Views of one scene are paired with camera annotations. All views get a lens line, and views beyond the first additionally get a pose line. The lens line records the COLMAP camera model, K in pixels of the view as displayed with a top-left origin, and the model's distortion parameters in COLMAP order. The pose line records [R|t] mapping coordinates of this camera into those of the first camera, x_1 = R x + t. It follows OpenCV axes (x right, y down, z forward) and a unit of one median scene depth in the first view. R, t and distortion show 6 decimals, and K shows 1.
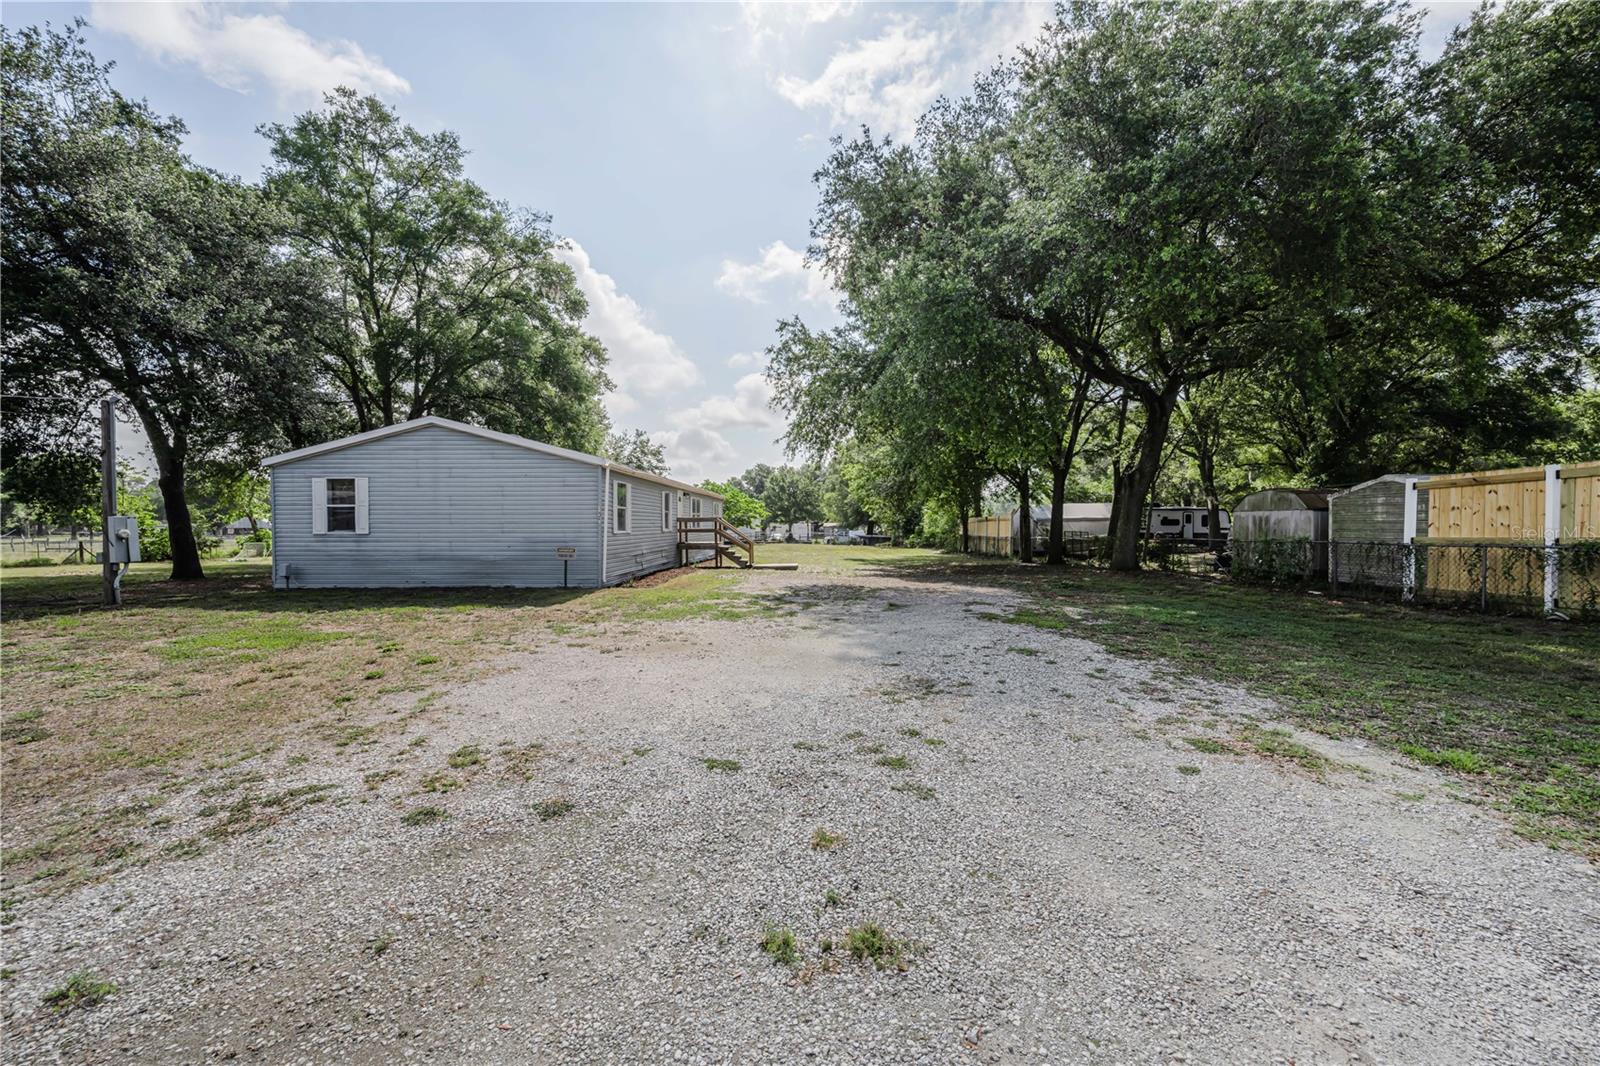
lens RADIAL K [[640.8, 0, 804.9], [0, 640.8, 529.3], [0, 0, 1]] dist [0.013762, 0.000196]
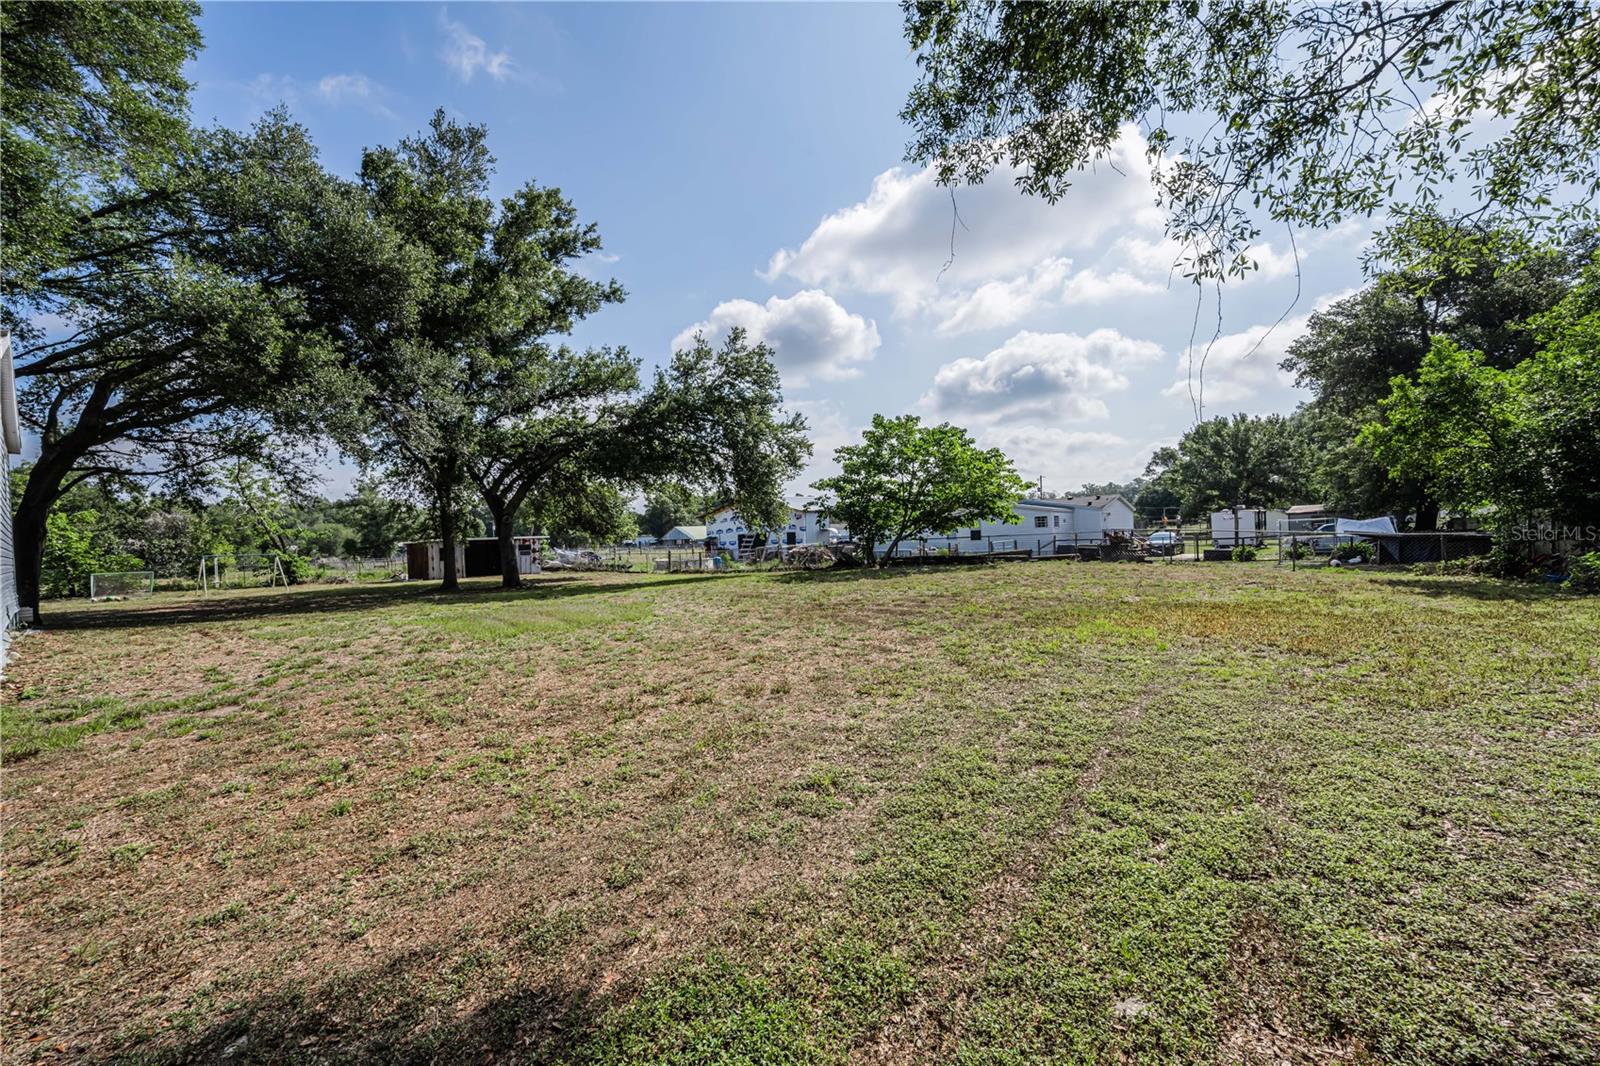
lens RADIAL K [[640.8, 0, 803.0], [0, 640.8, 540.9], [0, 0, 1]] dist [0.013762, 0.000196]
pose [[0.764169, -0.022084, -0.644638, 0.222119], [0.025352, 0.999670, -0.004194, 0.017786], [0.644518, -0.013138, 0.764477, 1.551116]]
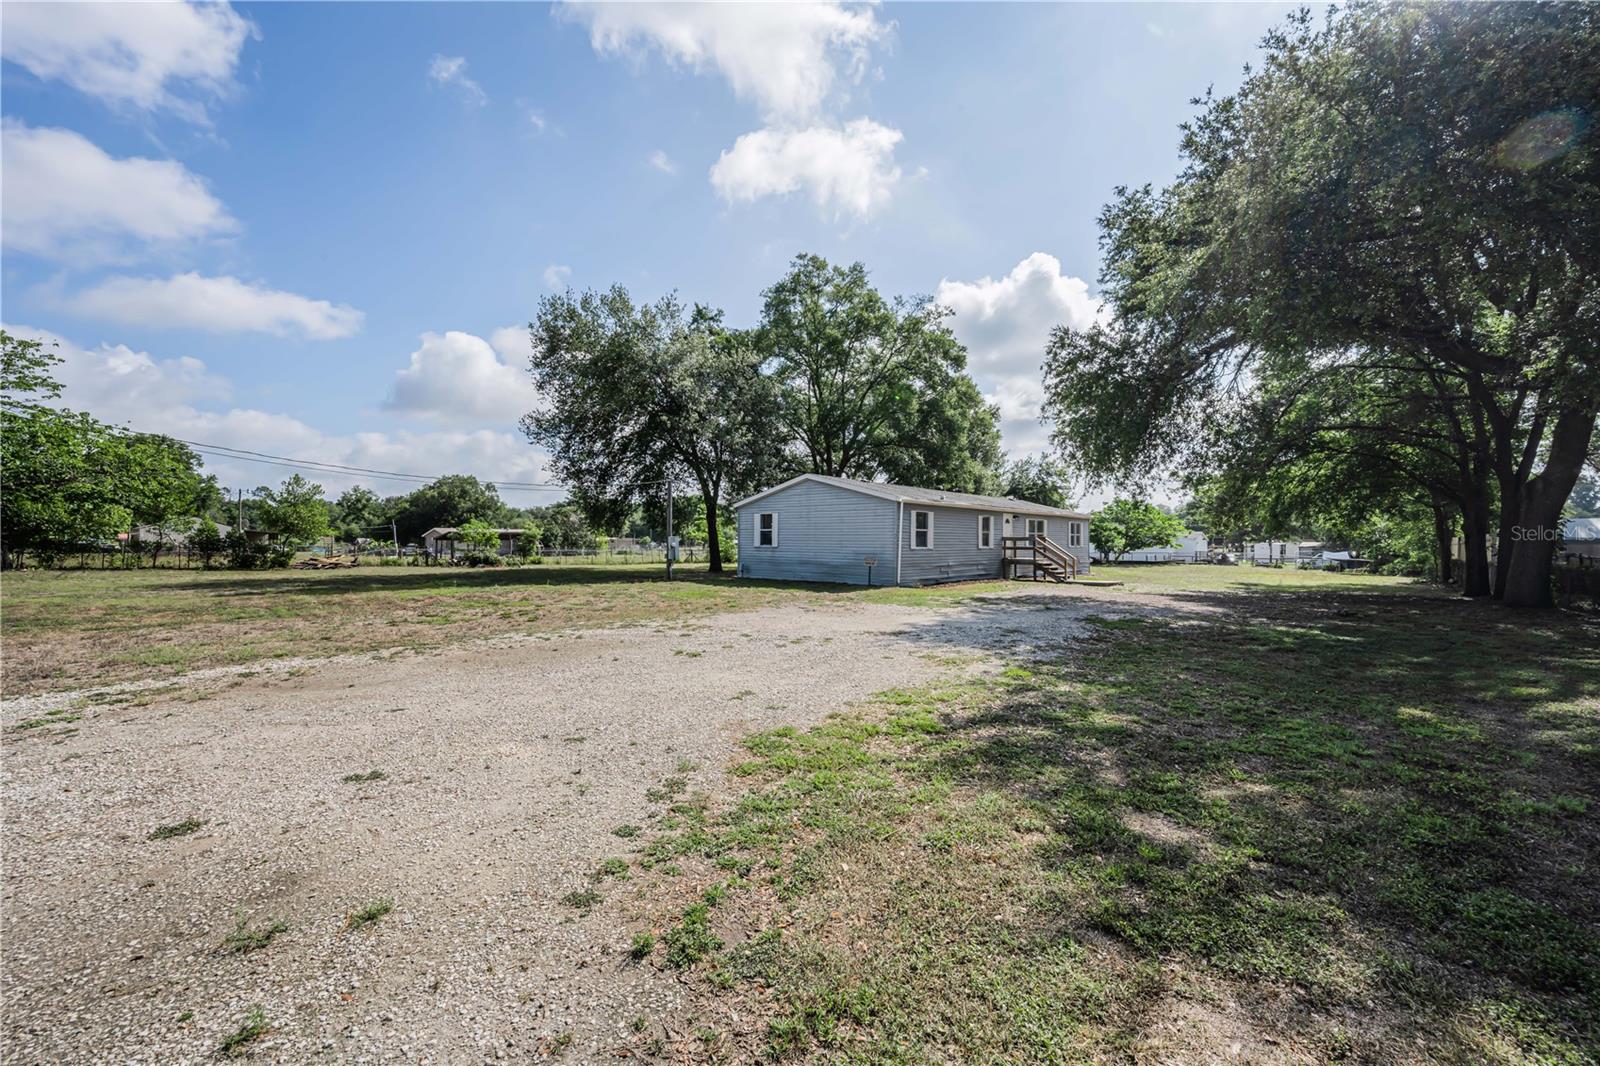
lens RADIAL K [[640.8, 0, 802.5], [0, 640.8, 537.2], [0, 0, 1]] dist [0.013762, 0.000196]
pose [[0.761782, 0.002232, -0.647829, 0.289432], [-0.013467, 0.999833, -0.012392, 0.001219], [0.647693, 0.018164, 0.761685, -0.140832]]
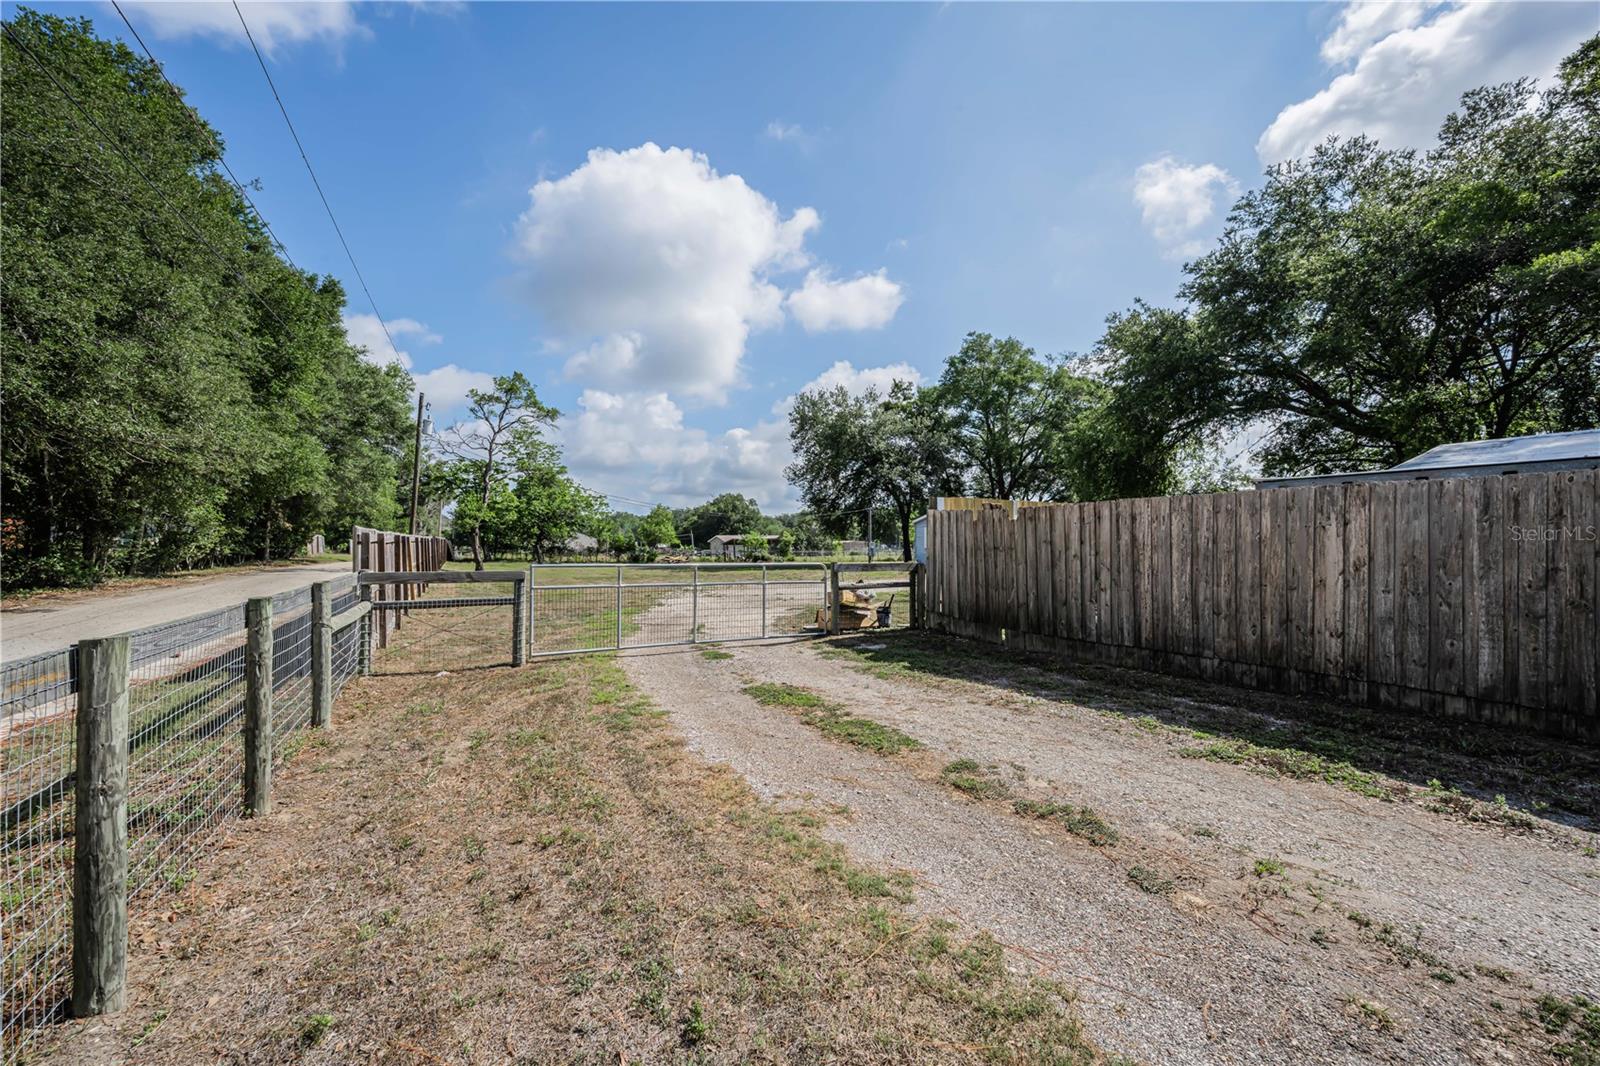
lens RADIAL K [[640.8, 0, 799.4], [0, 640.8, 535.1], [0, 0, 1]] dist [0.013762, 0.000196]
pose [[0.478600, -0.011039, -0.877964, 0.881178], [-0.005520, 0.999863, -0.015581, 0.000129], [0.878016, 0.012303, 0.478473, -0.484033]]
